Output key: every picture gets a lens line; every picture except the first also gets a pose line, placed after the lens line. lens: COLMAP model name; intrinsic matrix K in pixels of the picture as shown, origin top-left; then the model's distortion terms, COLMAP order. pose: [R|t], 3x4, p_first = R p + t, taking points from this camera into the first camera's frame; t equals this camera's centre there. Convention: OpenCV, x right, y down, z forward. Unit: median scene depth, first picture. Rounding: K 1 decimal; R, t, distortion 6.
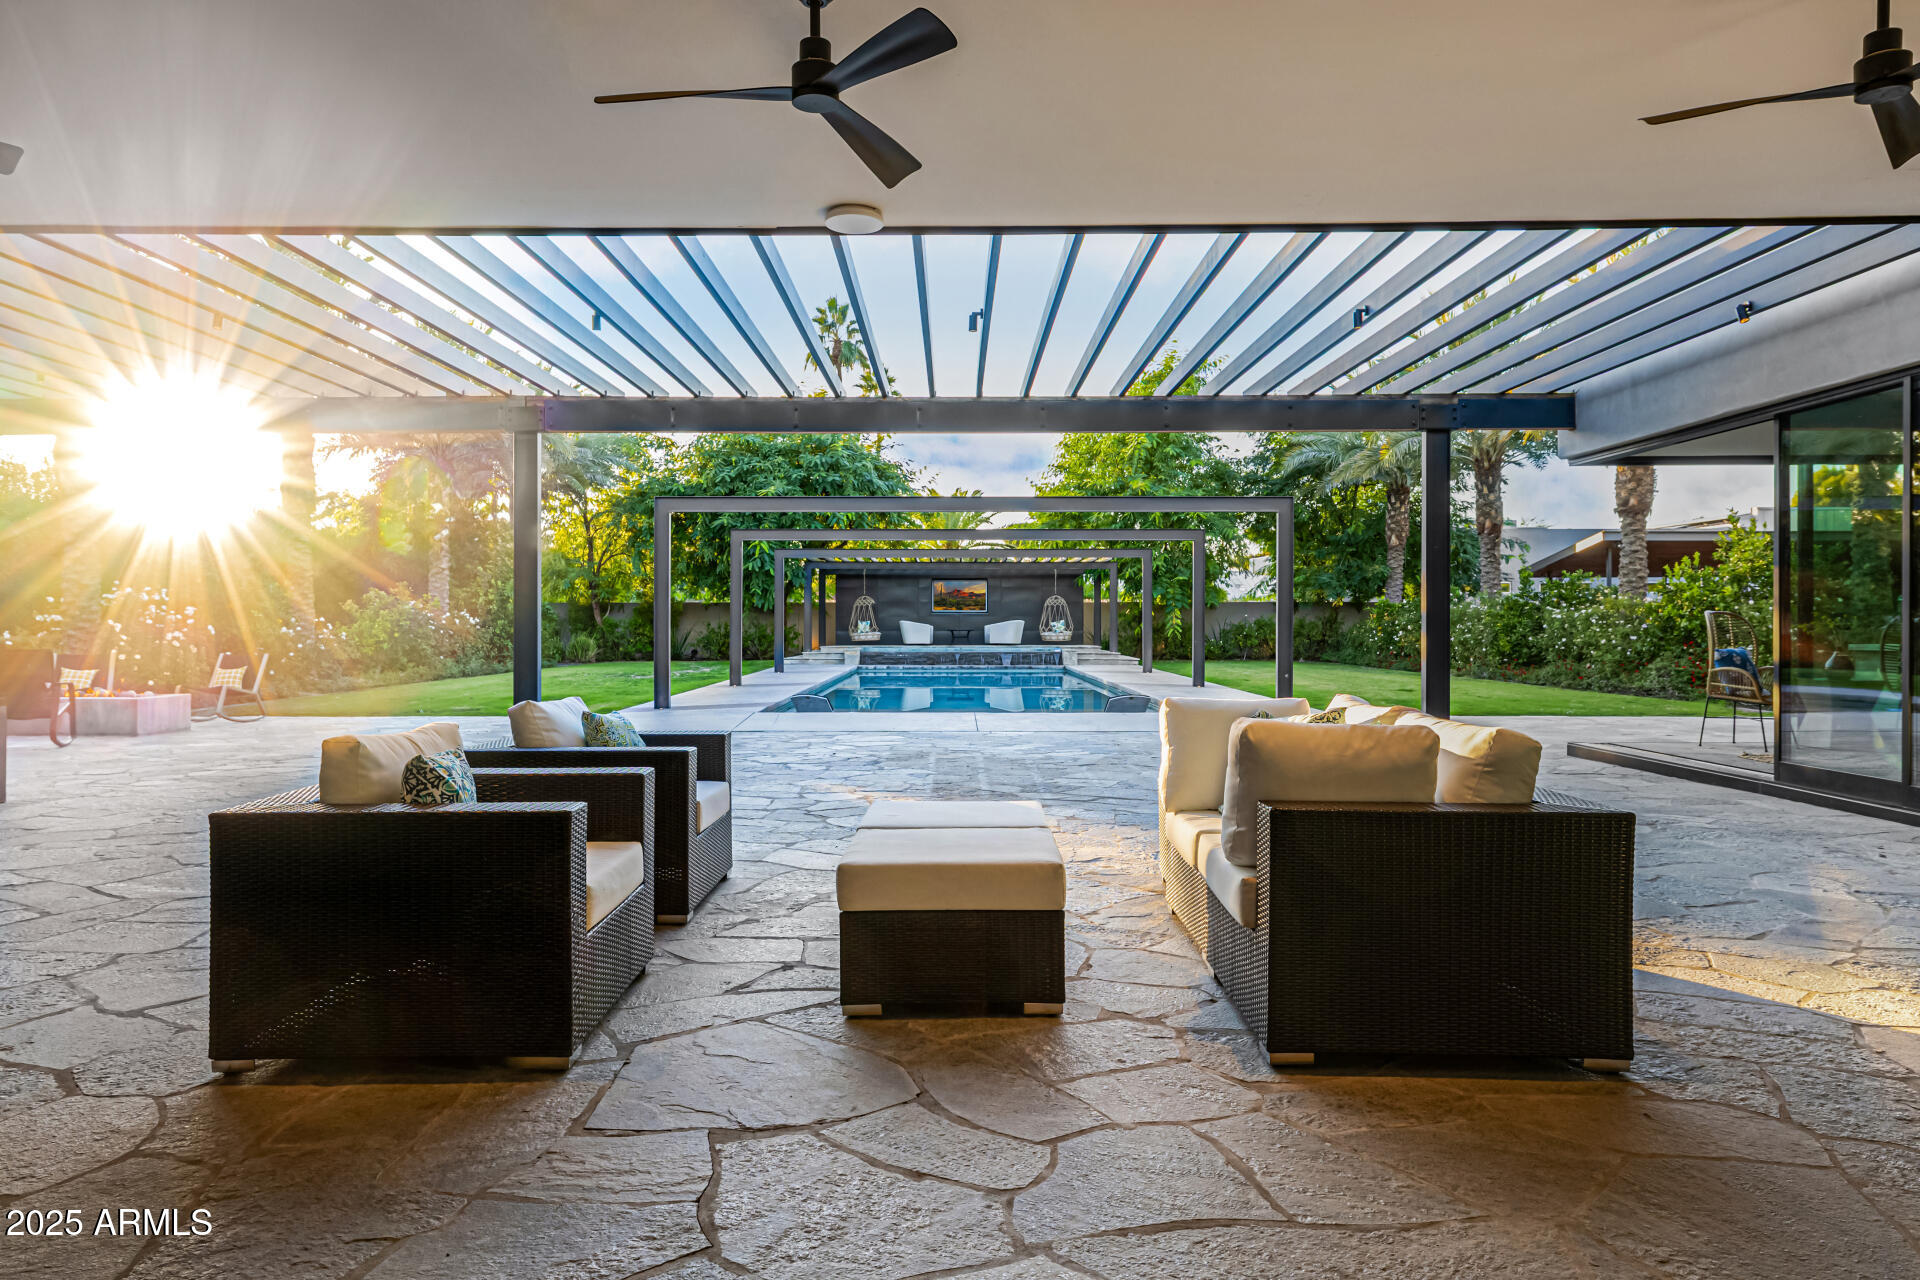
lens RADIAL K [[1281.6, 0, 953.2], [0, 1281.6, 636.3], [0, 0, 1]] dist [-0.000812, -0.000011]
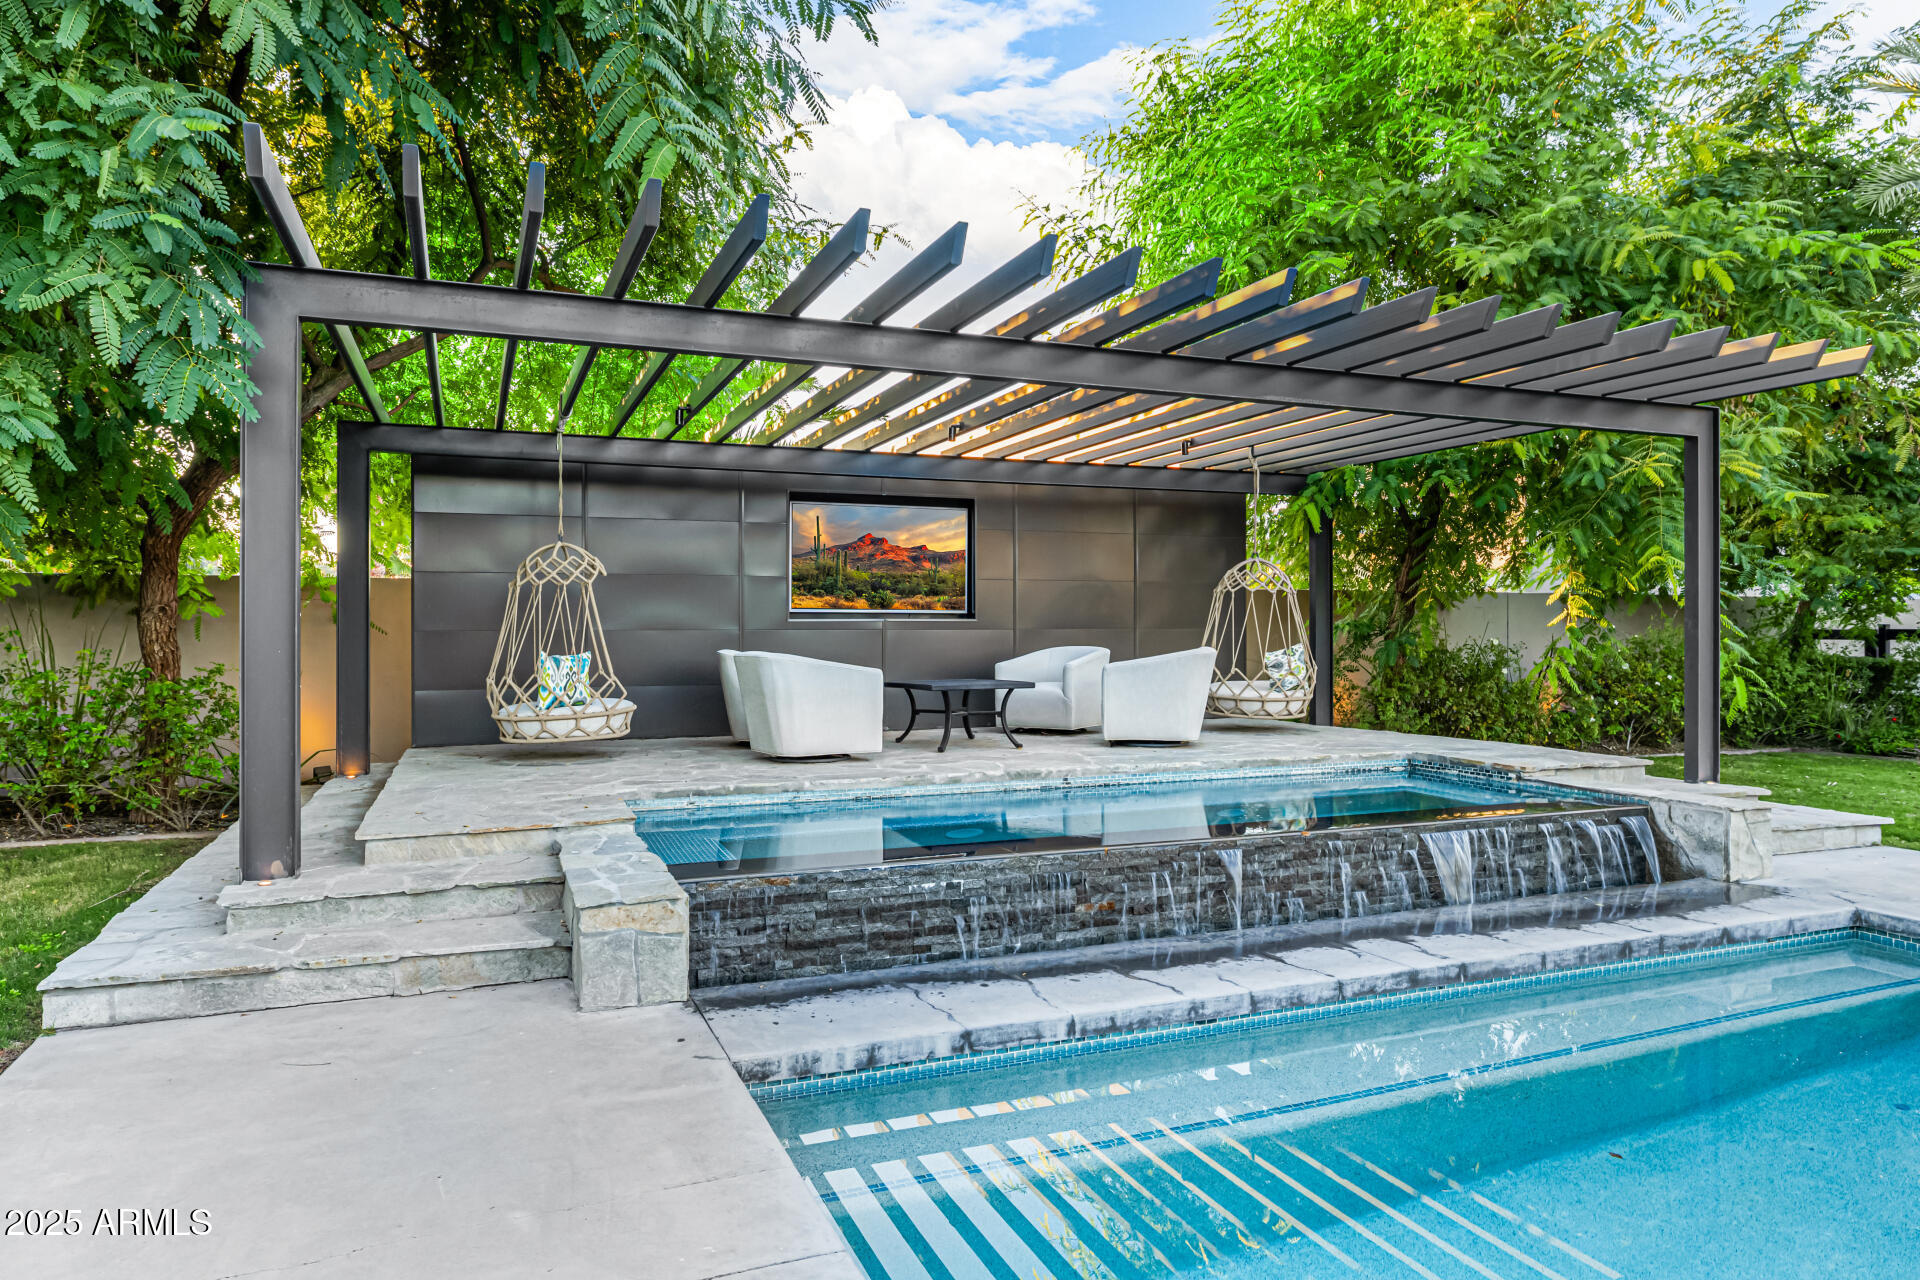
lens RADIAL K [[1227.8, 0, 960.9], [0, 1227.8, 634.2], [0, 0, 1]] dist [-0.000845, 0.000761]
pose [[0.928471, 0.000394, 0.371404, -0.084919], [0.001376, 0.999989, -0.004501, -0.013931], [-0.371402, 0.004690, 0.928460, 0.776813]]
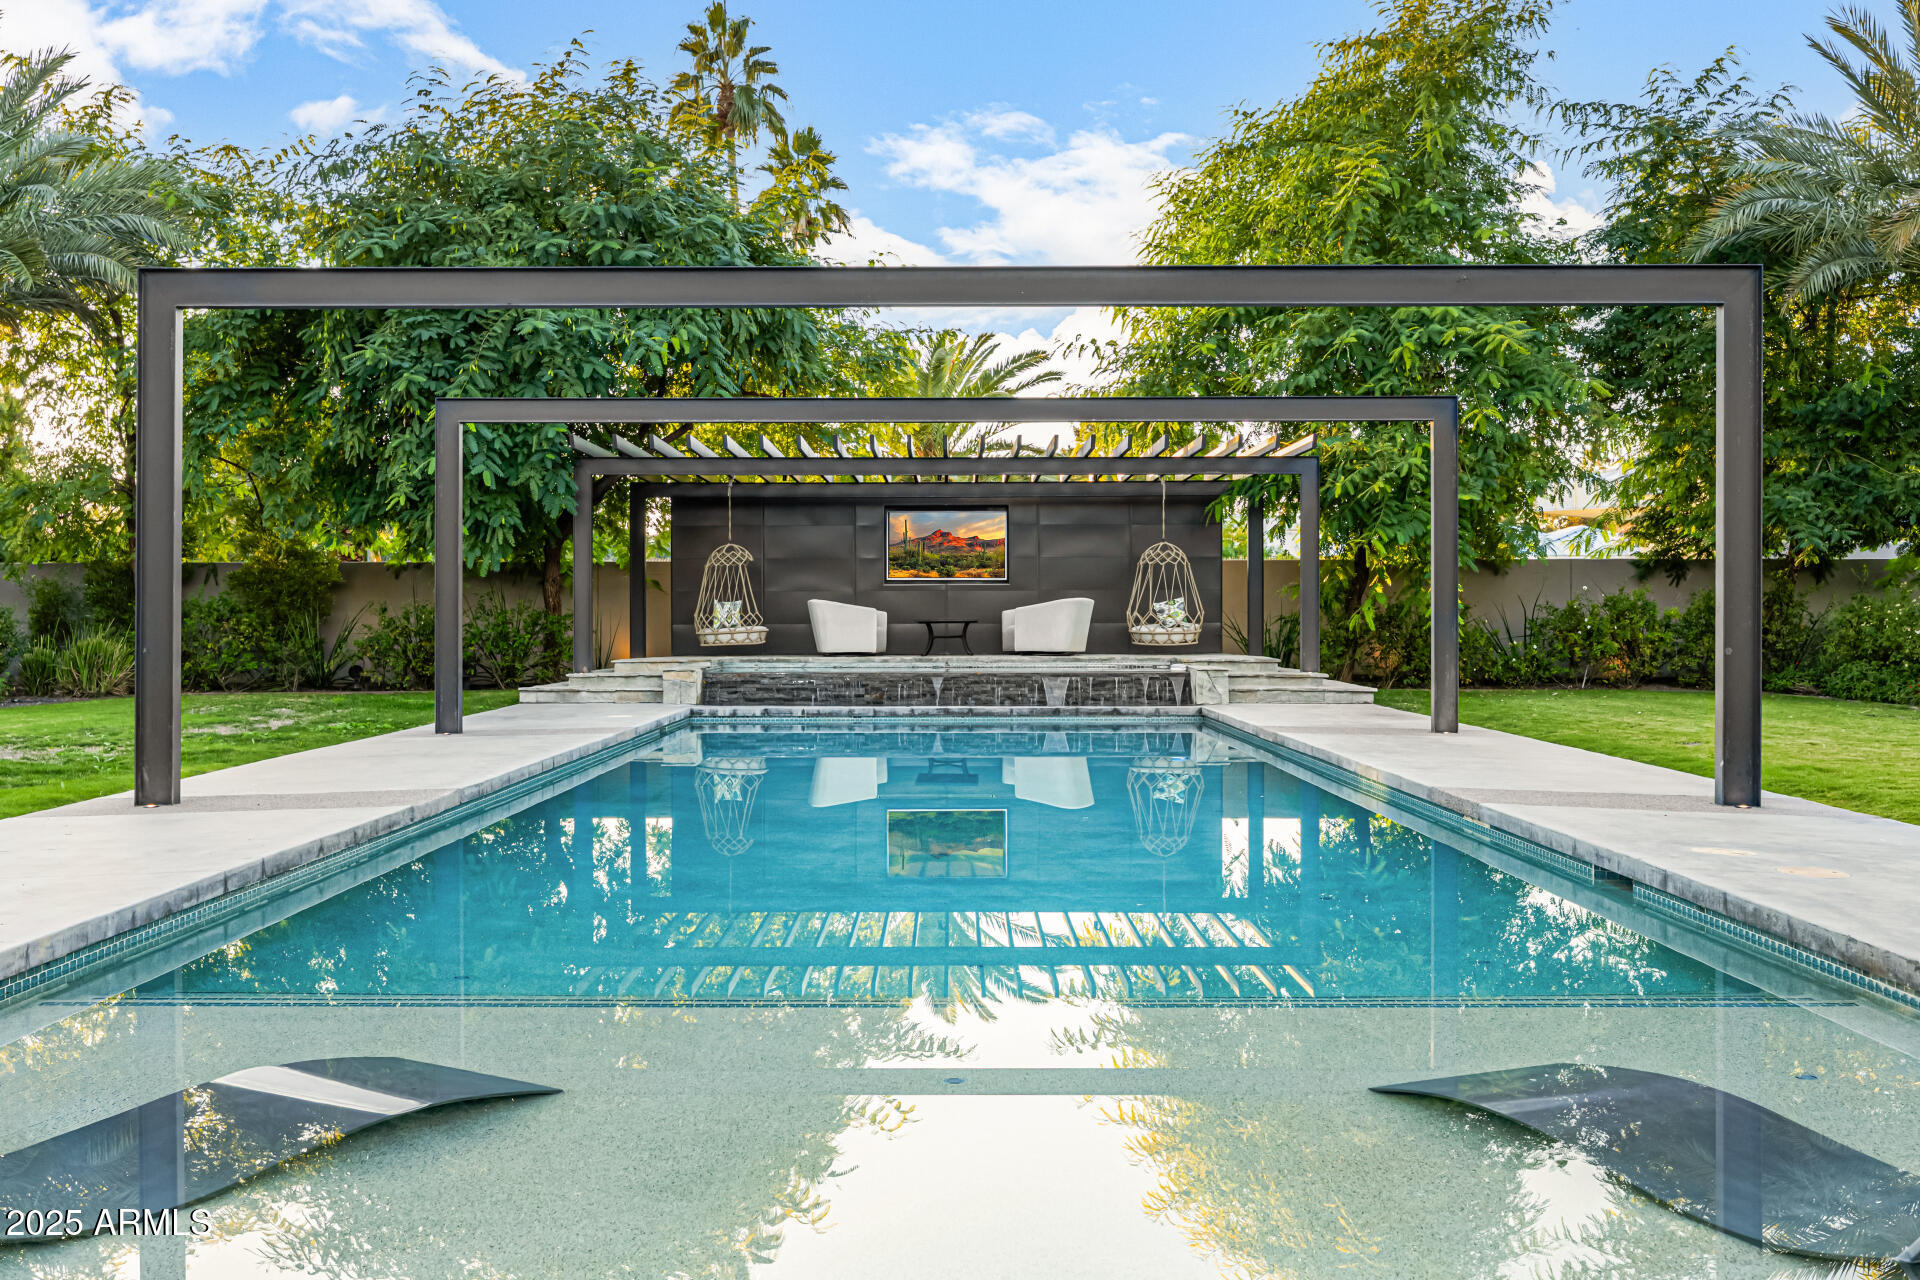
lens RADIAL K [[1921.5, 0, 962.2], [0, 1921.5, 640.7], [0, 0, 1]] dist [0.017001, 0.000000]
pose [[0.999987, -0.001175, 0.004989, 0.007430], [0.001158, 0.999994, 0.003317, -0.000207], [-0.004993, -0.003312, 0.999982, 0.341737]]
